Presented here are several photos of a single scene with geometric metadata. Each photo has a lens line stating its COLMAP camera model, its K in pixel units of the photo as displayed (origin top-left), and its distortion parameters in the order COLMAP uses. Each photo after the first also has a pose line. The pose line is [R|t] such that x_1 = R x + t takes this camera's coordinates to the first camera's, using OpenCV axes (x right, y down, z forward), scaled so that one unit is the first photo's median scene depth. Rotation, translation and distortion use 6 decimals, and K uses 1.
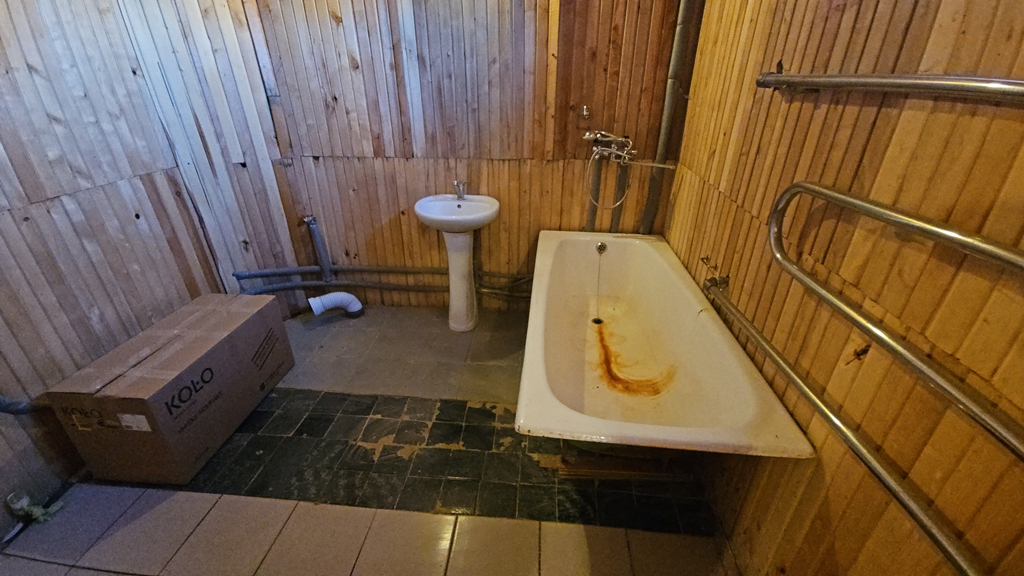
lens RADIAL K [[416.9, 0, 510.0], [0, 416.9, 289.1], [0, 0, 1]] dist [0.008026, -0.003772]
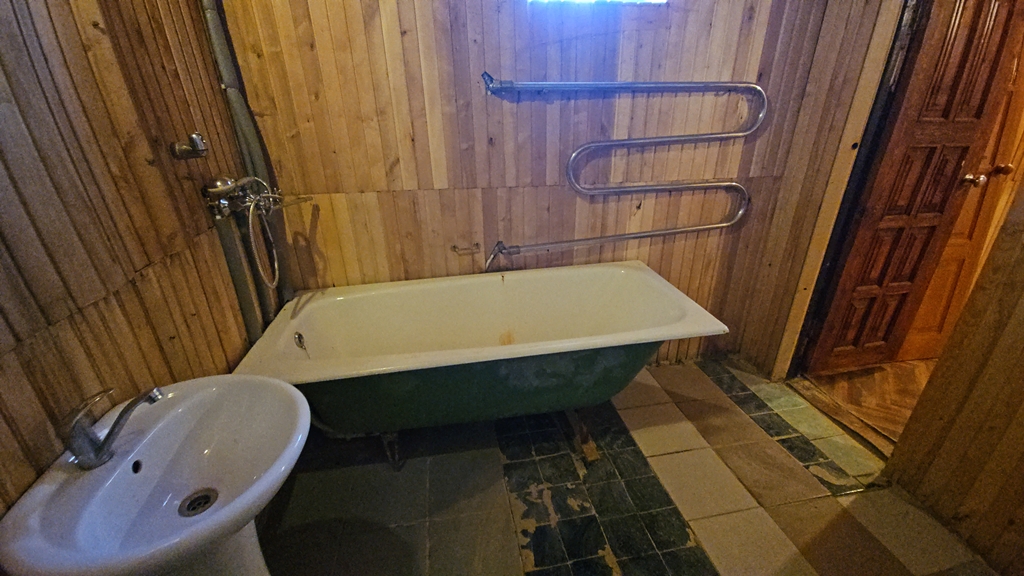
lens RADIAL K [[416.9, 0, 511.0], [0, 416.9, 289.9], [0, 0, 1]] dist [0.008026, -0.003772]
pose [[-0.253641, -0.397274, 0.881952, -0.539057], [0.448438, 0.759575, 0.471115, -0.411989], [-0.857071, 0.514995, -0.014507, 0.880335]]
